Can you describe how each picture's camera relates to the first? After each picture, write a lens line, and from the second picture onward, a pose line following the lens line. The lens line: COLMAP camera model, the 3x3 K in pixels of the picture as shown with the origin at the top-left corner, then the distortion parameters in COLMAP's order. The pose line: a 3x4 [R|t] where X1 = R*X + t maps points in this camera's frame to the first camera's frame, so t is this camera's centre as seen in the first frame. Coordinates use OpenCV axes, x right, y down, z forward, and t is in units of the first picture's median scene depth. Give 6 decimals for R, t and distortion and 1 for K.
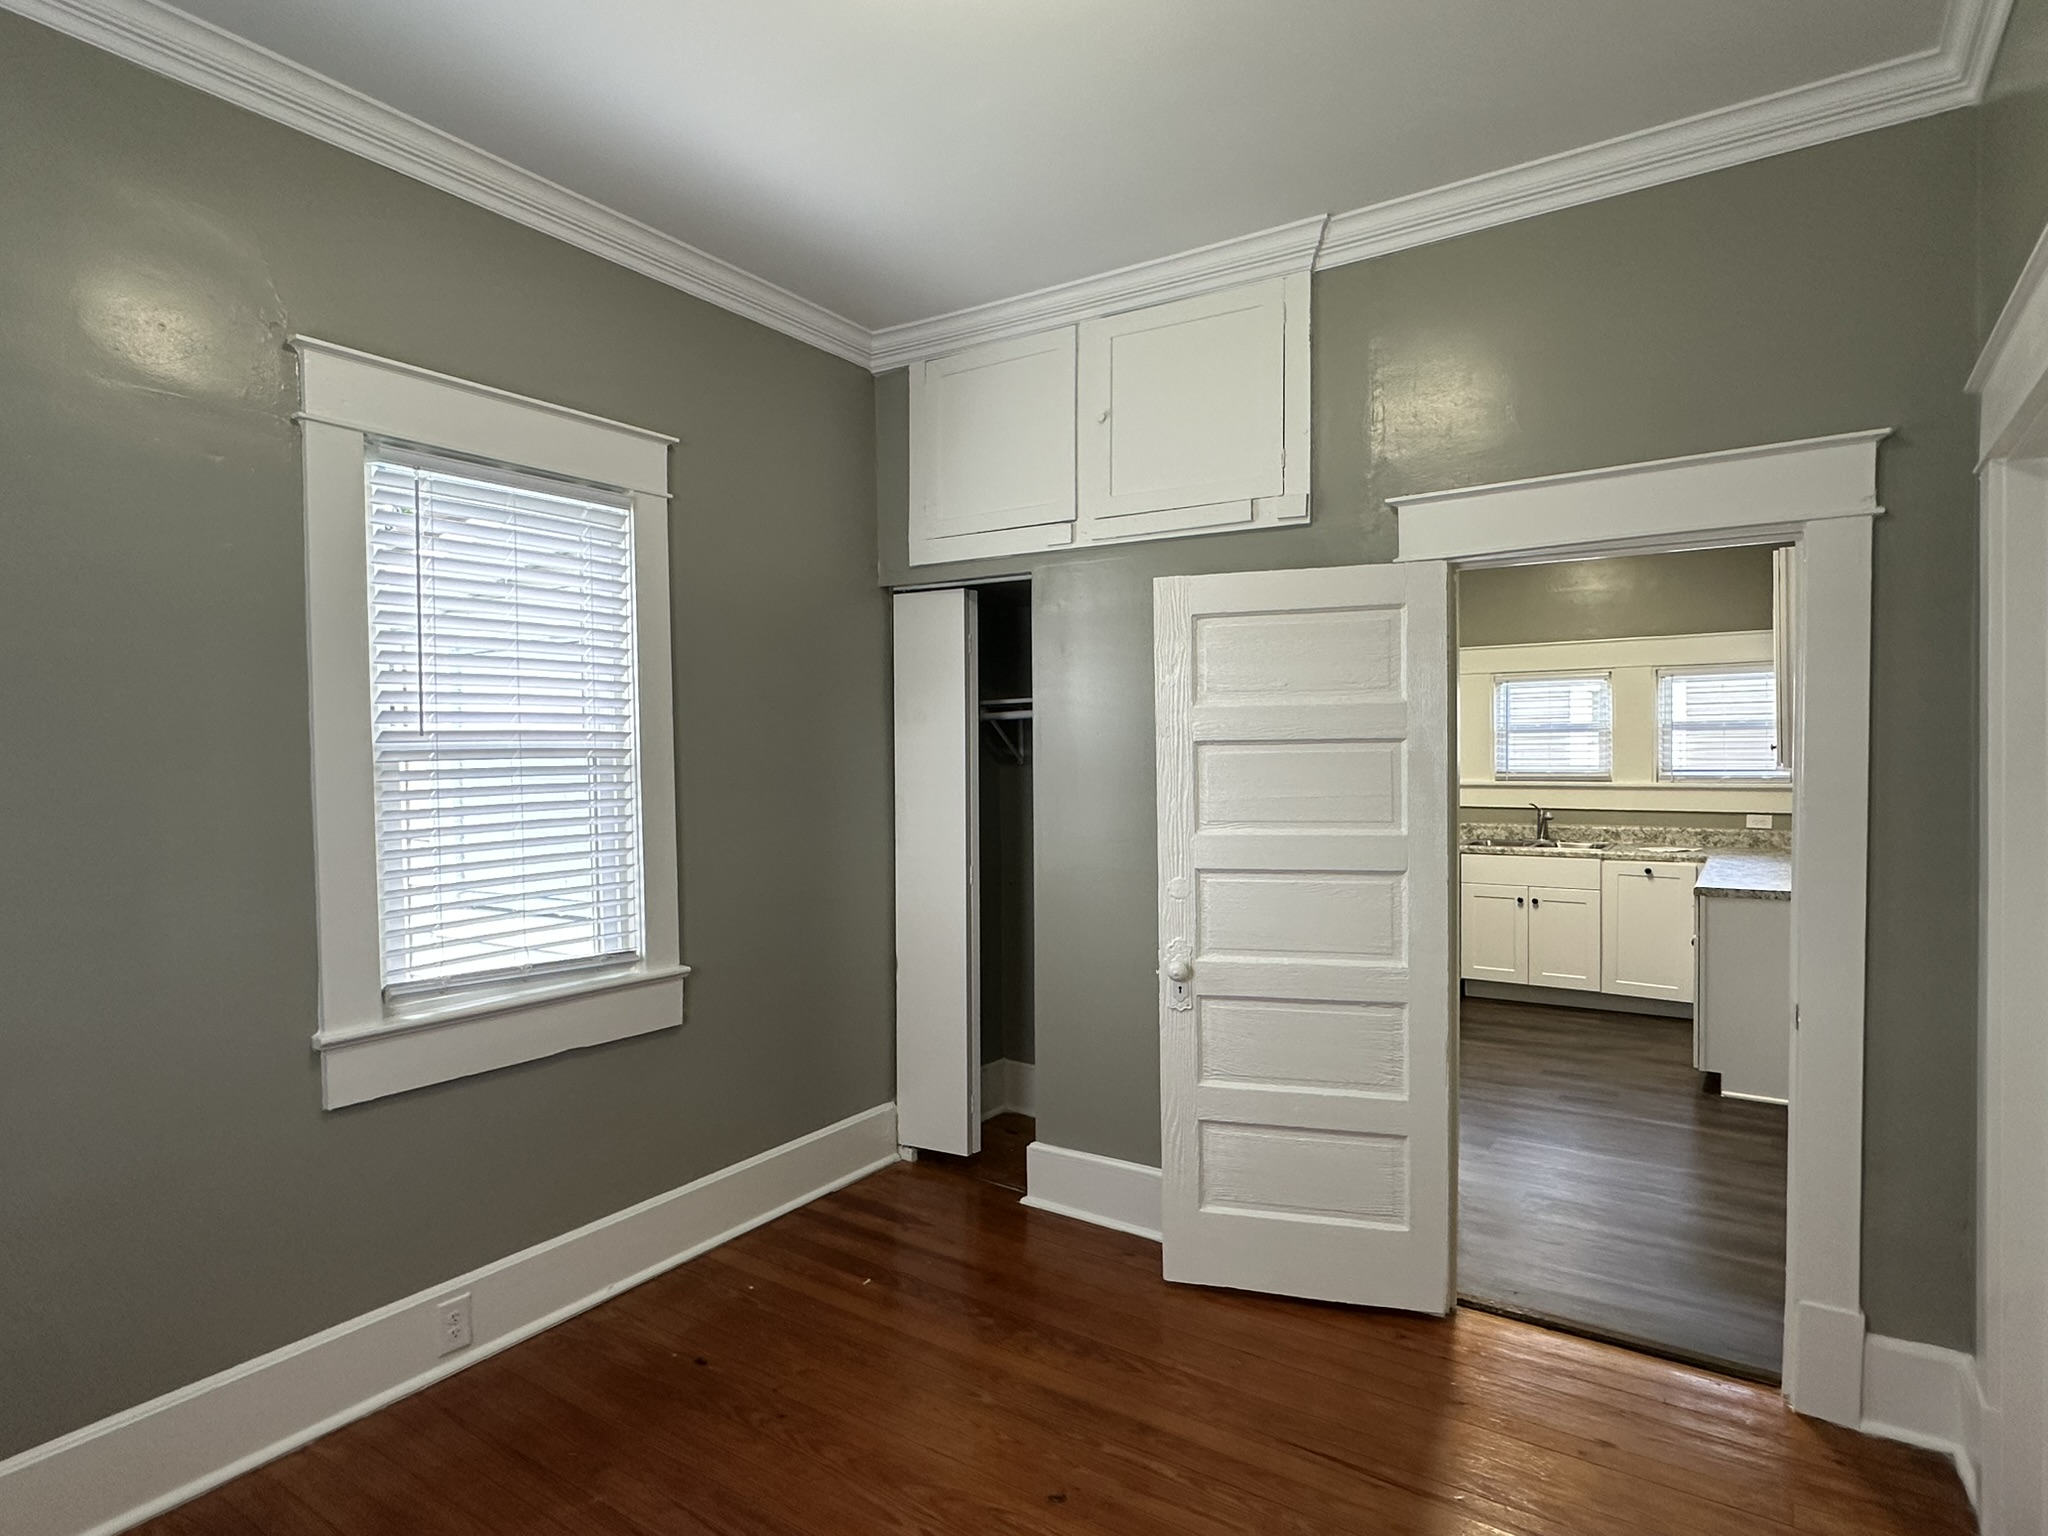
lens RADIAL K [[1098.7, 0, 1031.3], [0, 1098.7, 773.6], [0, 0, 1]] dist [-0.004917, 0.000769]
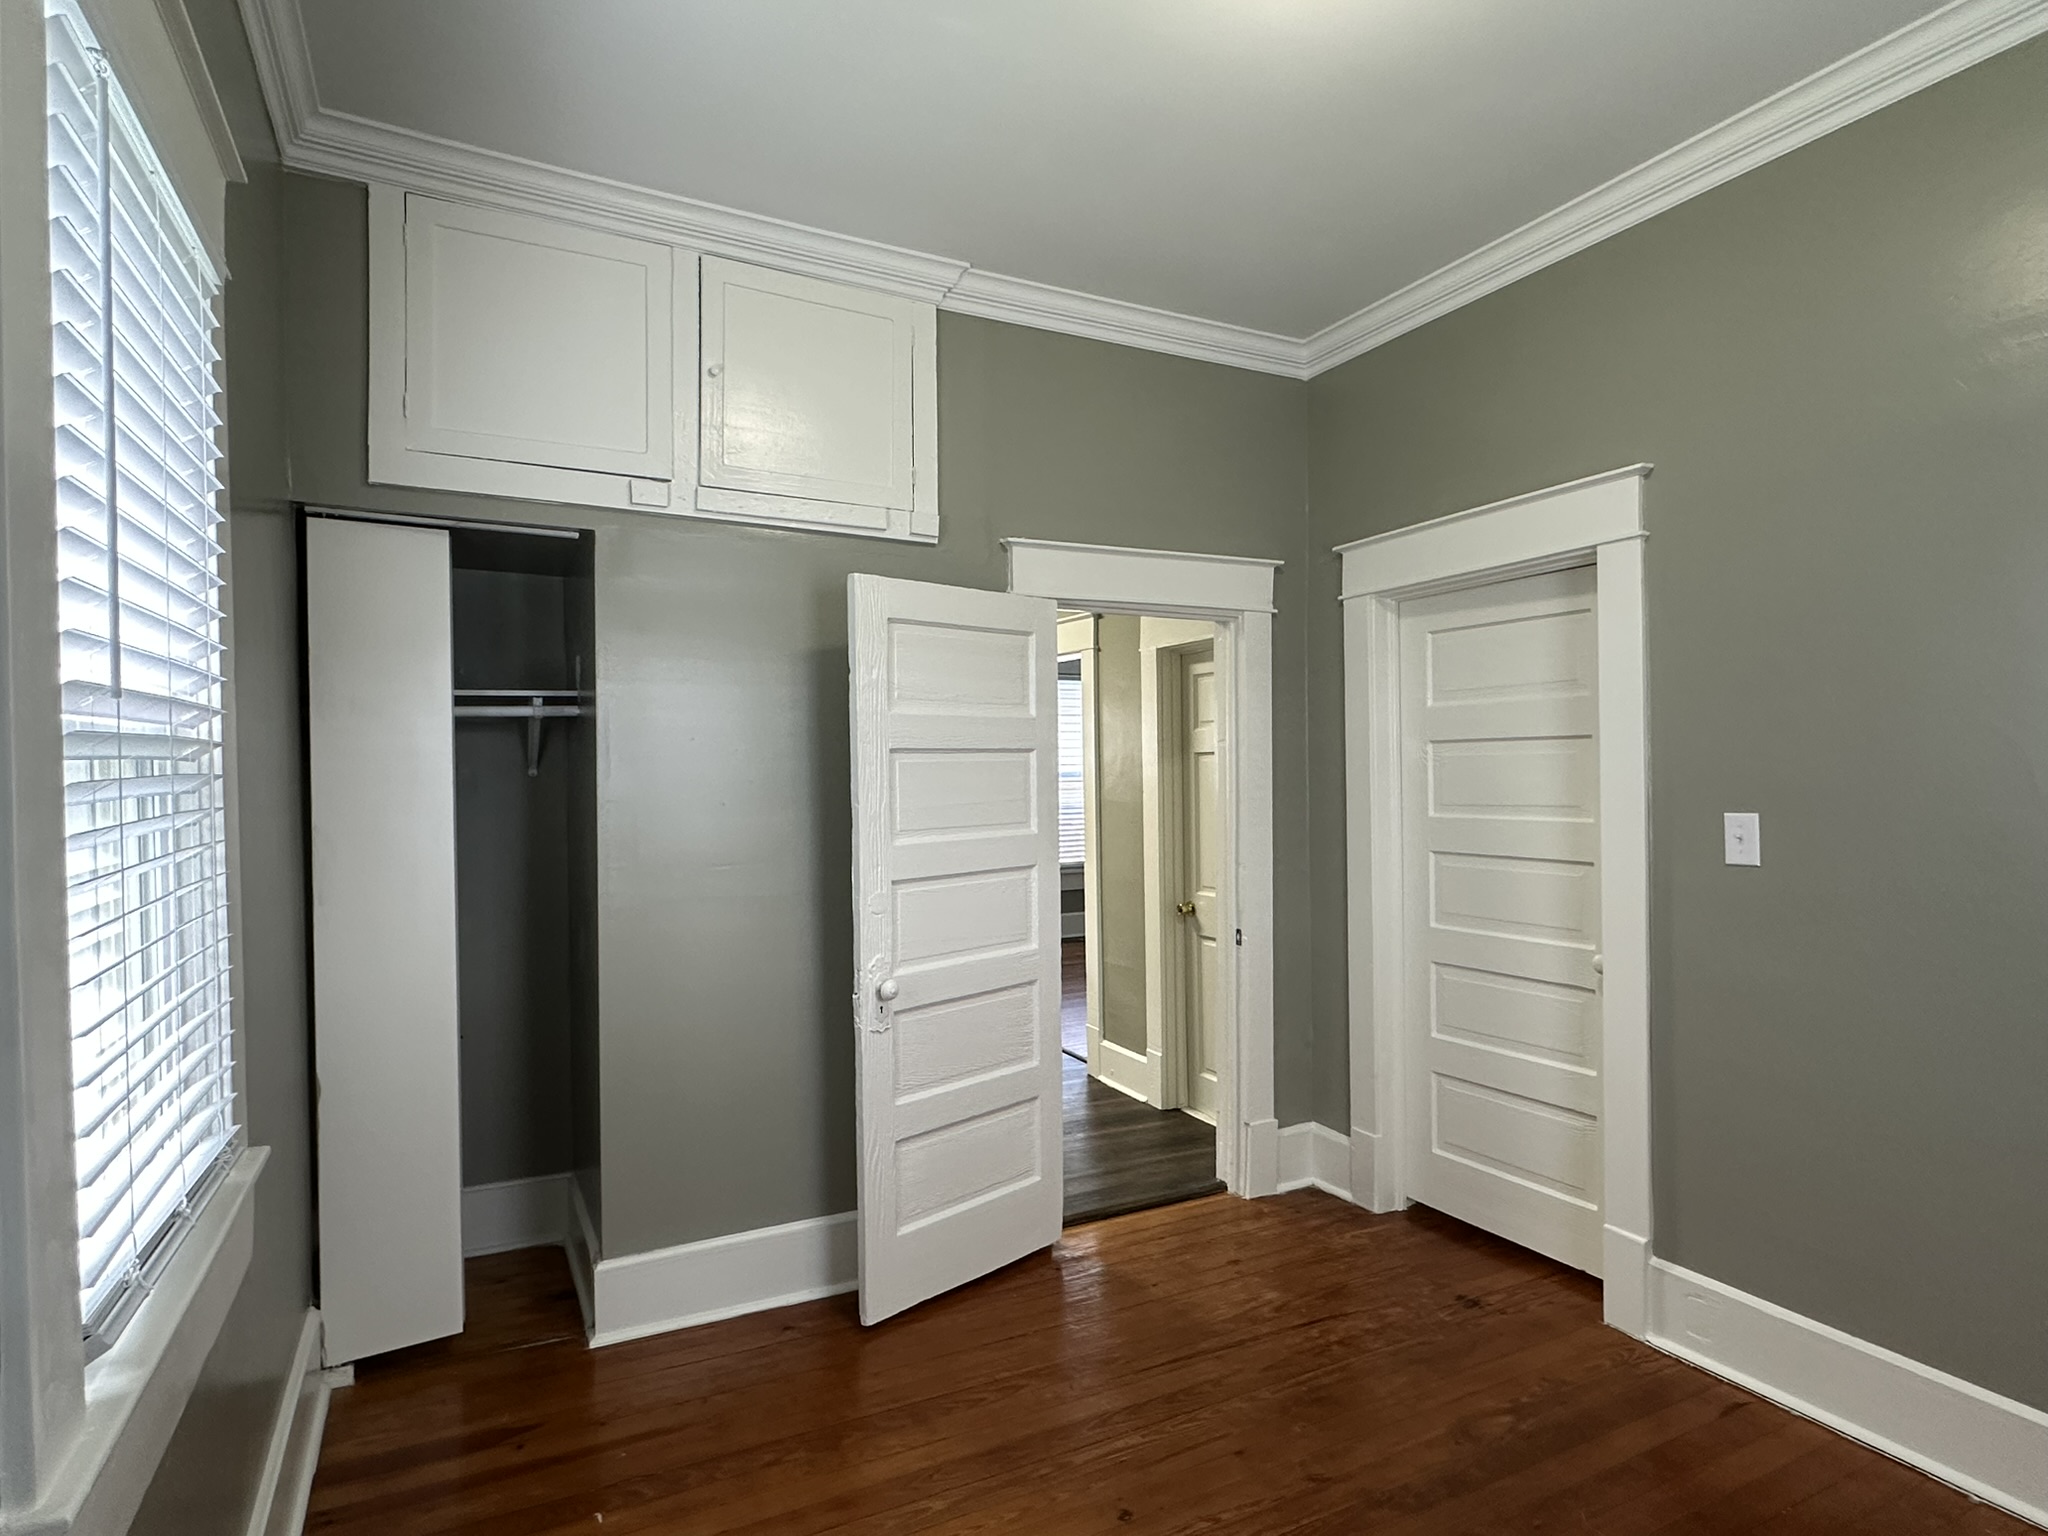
lens RADIAL K [[1098.7, 0, 1023.7], [0, 1098.7, 771.2], [0, 0, 1]] dist [-0.004917, 0.000769]
pose [[0.492762, -0.000189, 0.870164, -0.625047], [0.021244, 0.999705, -0.011813, 0.004391], [-0.869905, 0.024307, 0.492620, 0.415090]]
